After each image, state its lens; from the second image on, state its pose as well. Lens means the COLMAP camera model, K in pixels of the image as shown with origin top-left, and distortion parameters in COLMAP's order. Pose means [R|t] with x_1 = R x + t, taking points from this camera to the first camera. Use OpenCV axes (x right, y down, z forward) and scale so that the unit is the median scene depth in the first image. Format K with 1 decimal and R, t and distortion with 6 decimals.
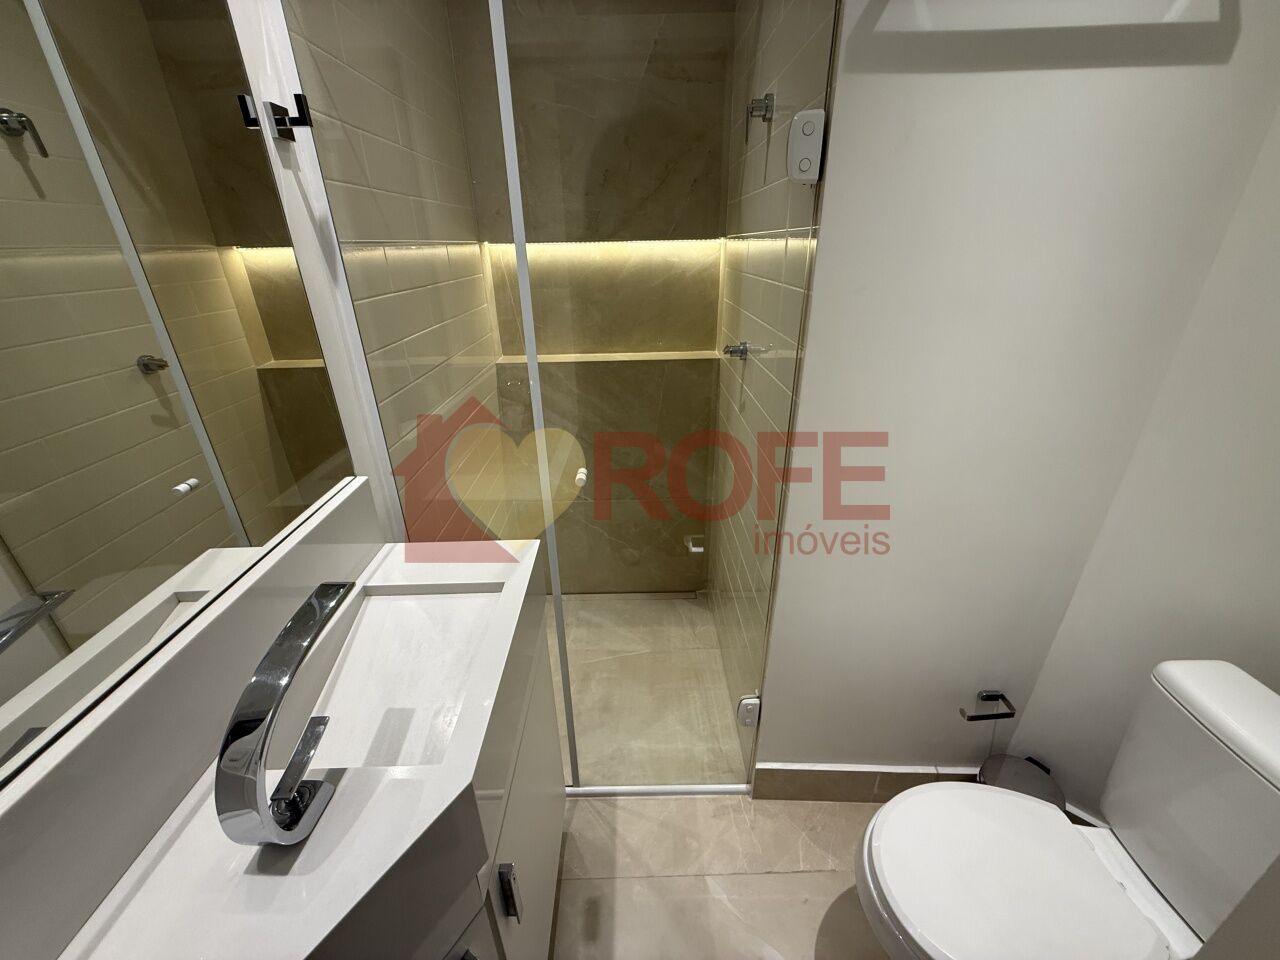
lens RADIAL K [[510.3, 0, 640.6], [0, 510.3, 478.0], [0, 0, 1]] dist [0.002295, -0.000529]
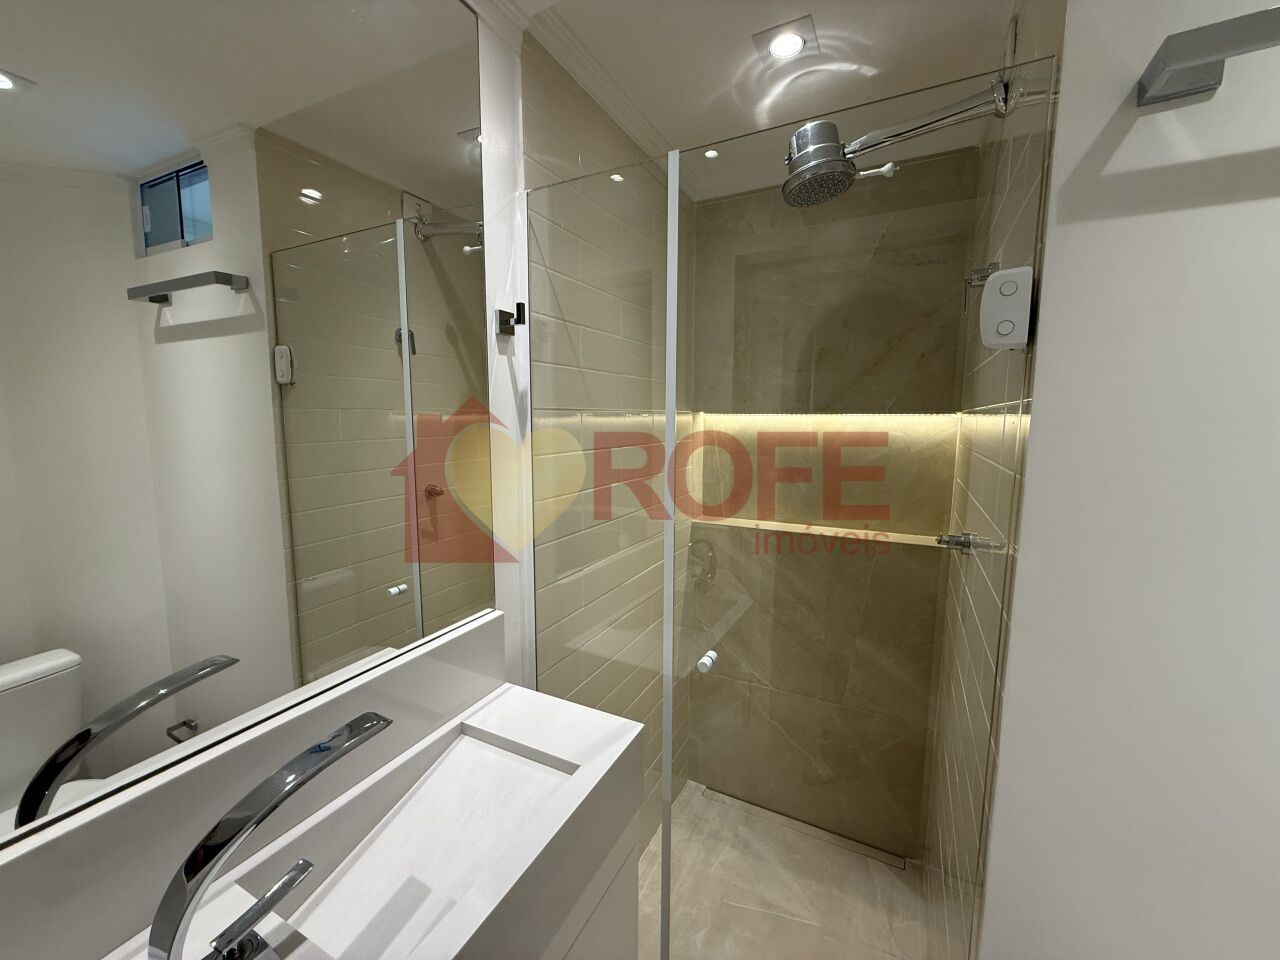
lens RADIAL K [[510.3, 0, 640.5], [0, 510.3, 478.6], [0, 0, 1]] dist [0.002295, -0.000529]
pose [[0.881888, 0.078029, -0.464958, 0.159031], [-0.215407, 0.943941, -0.250152, -0.051813], [0.419374, 0.320761, 0.849257, 0.120560]]
